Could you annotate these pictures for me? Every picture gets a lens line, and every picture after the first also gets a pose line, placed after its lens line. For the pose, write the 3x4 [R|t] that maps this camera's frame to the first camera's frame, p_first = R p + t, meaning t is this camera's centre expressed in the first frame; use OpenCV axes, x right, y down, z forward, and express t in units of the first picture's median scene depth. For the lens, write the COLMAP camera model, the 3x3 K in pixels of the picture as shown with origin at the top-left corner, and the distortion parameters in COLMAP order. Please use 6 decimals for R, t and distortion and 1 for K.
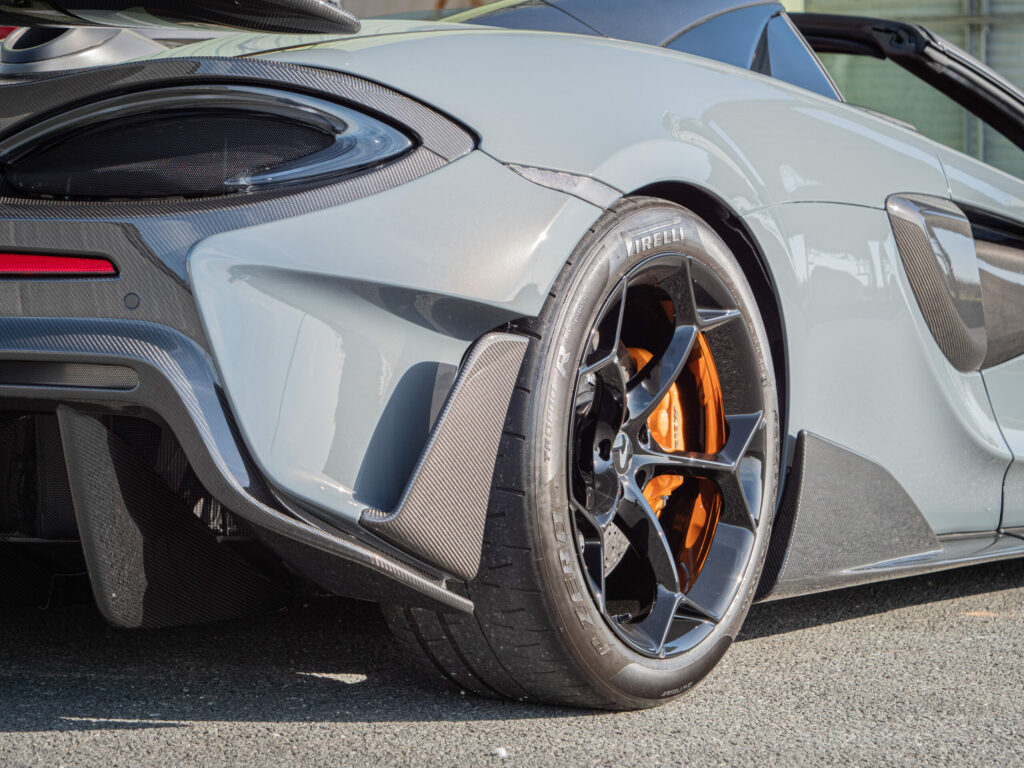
lens RADIAL K [[2715.6, 0, 512.0], [0, 2715.6, 384.0], [0, 0, 1]] dist [0.018694, -0.702758]
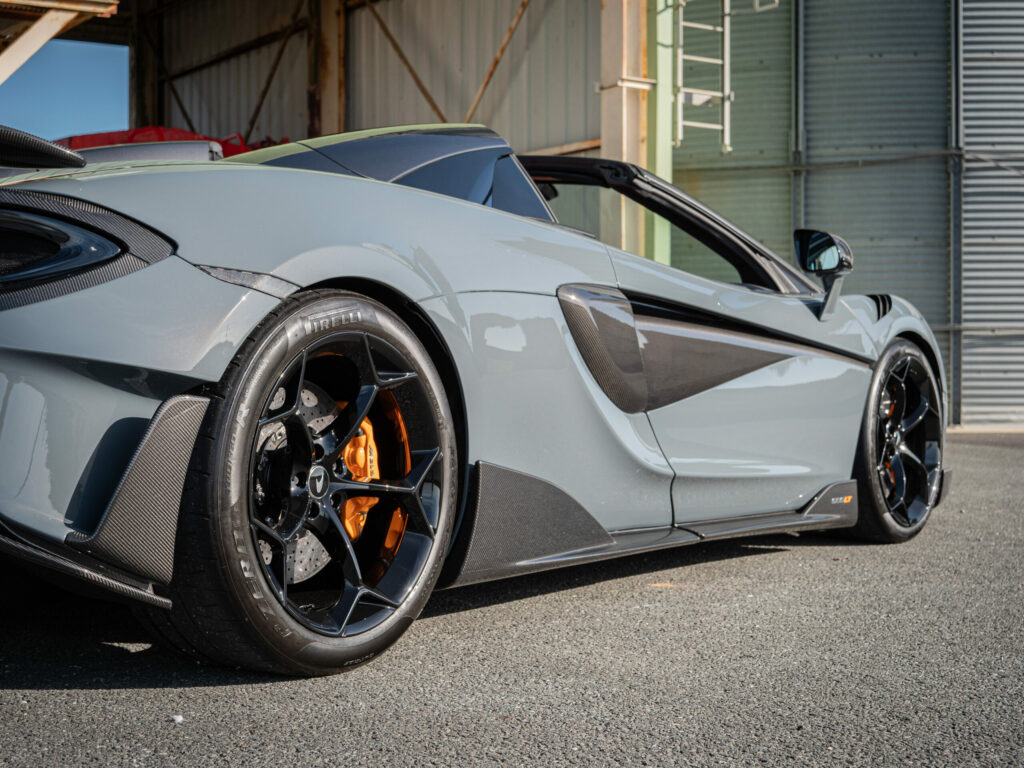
lens RADIAL K [[1681.6, 0, 512.0], [0, 1681.6, 384.0], [0, 0, 1]] dist [-0.001312, -0.027621]
pose [[0.999514, -0.006920, -0.030407, 0.159382], [0.006632, 0.999932, -0.009593, -0.013697], [0.030471, 0.009387, 0.999492, 0.177260]]
